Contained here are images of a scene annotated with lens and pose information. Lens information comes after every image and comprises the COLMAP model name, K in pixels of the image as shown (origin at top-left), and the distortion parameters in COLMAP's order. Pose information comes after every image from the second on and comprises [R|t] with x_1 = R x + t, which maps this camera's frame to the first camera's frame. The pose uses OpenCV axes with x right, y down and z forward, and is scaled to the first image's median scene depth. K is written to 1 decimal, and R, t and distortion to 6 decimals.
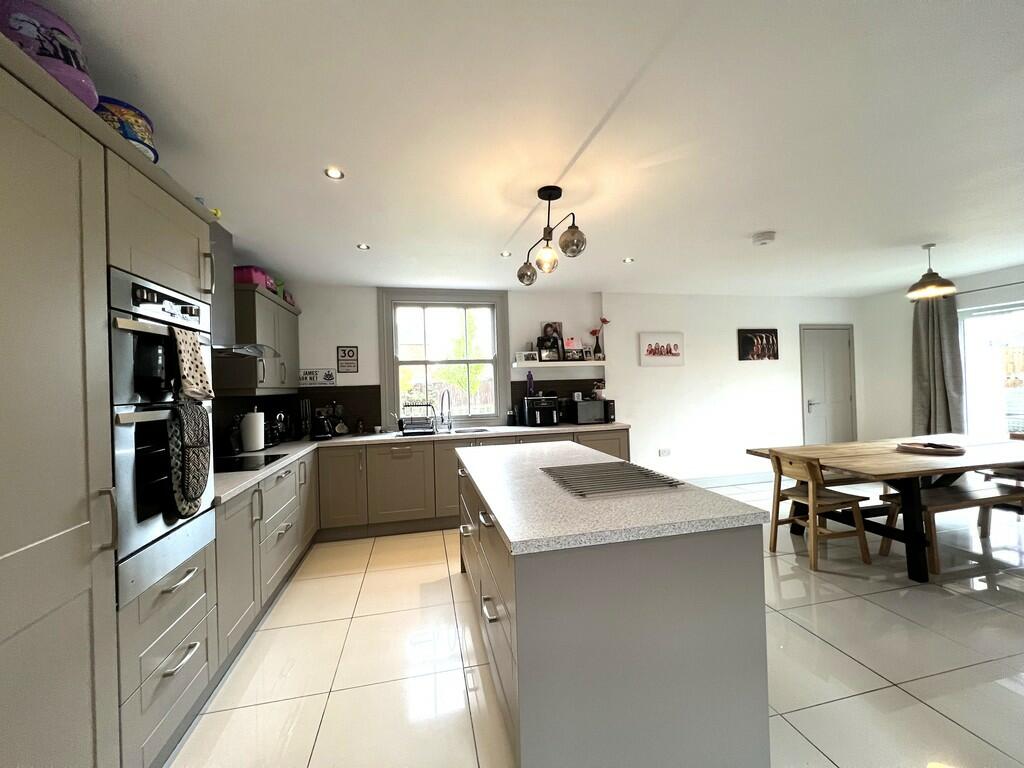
lens RADIAL K [[406.9, 0, 509.4], [0, 406.9, 383.0], [0, 0, 1]] dist [-0.000707, -0.000249]
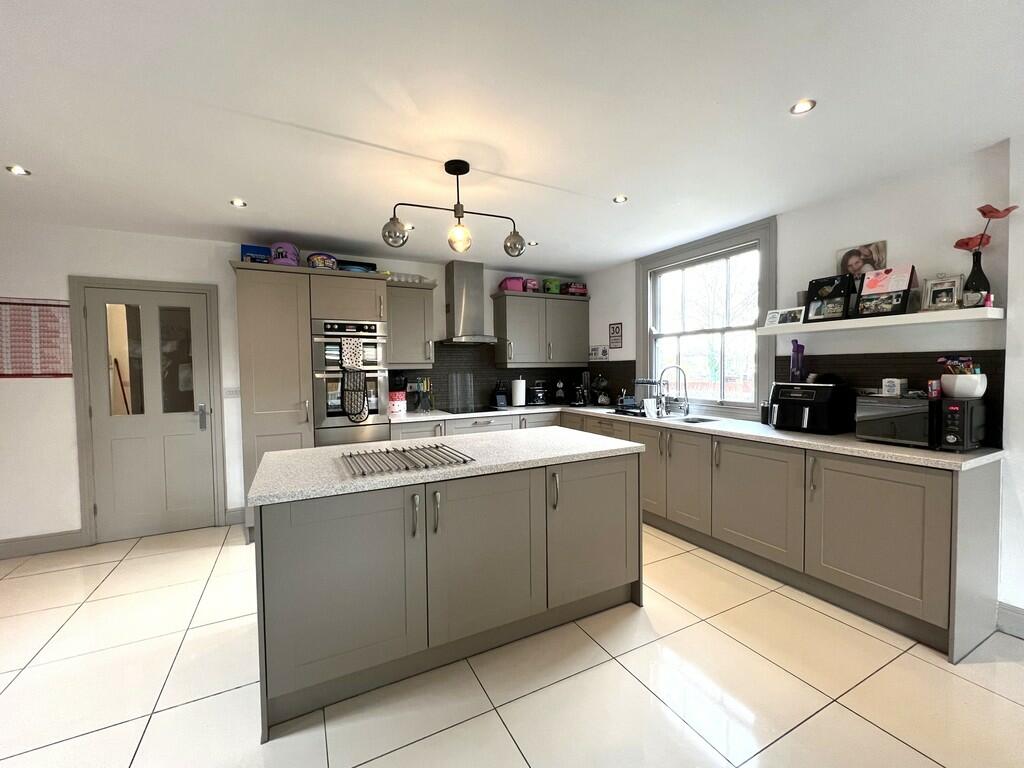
lens RADIAL K [[421.4, 0, 510.3], [0, 421.4, 384.2], [0, 0, 1]] dist [-0.000169, -0.000112]
pose [[0.253776, 0.064673, -0.965098, 0.610005], [0.009826, 0.997538, 0.069431, -0.011392], [0.967213, -0.027103, 0.252516, 0.461471]]
